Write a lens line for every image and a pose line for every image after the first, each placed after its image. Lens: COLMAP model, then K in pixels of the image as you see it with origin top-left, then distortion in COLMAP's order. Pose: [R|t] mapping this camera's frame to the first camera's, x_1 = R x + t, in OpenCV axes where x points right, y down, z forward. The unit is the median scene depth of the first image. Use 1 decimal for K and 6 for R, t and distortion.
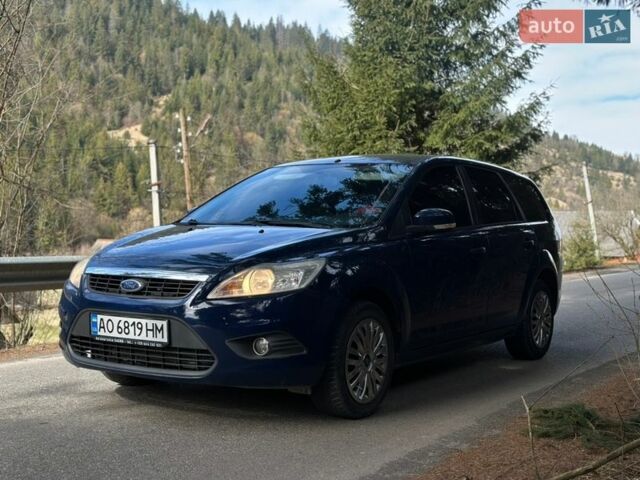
lens RADIAL K [[898.7, 0, 320.0], [0, 898.7, 240.0], [0, 0, 1]] dist [0.135122, -0.043125]
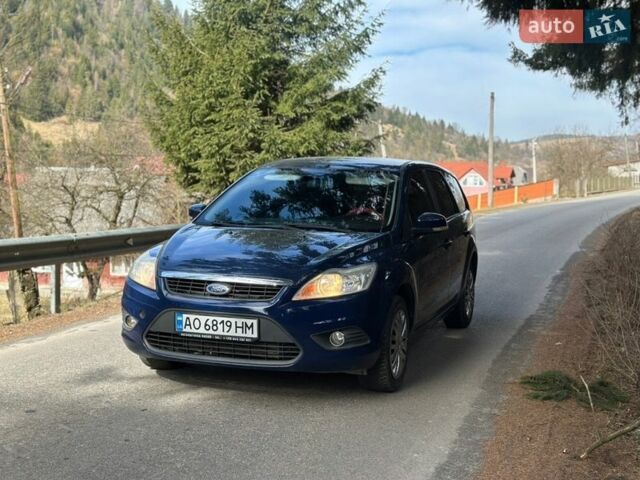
lens RADIAL K [[898.7, 0, 320.0], [0, 898.7, 240.0], [0, 0, 1]] dist [0.135122, -0.043125]
pose [[0.969047, -0.010765, 0.246640, -0.345689], [-0.004224, 0.998180, 0.060161, -0.078419], [-0.246839, -0.059340, 0.967238, -0.141946]]
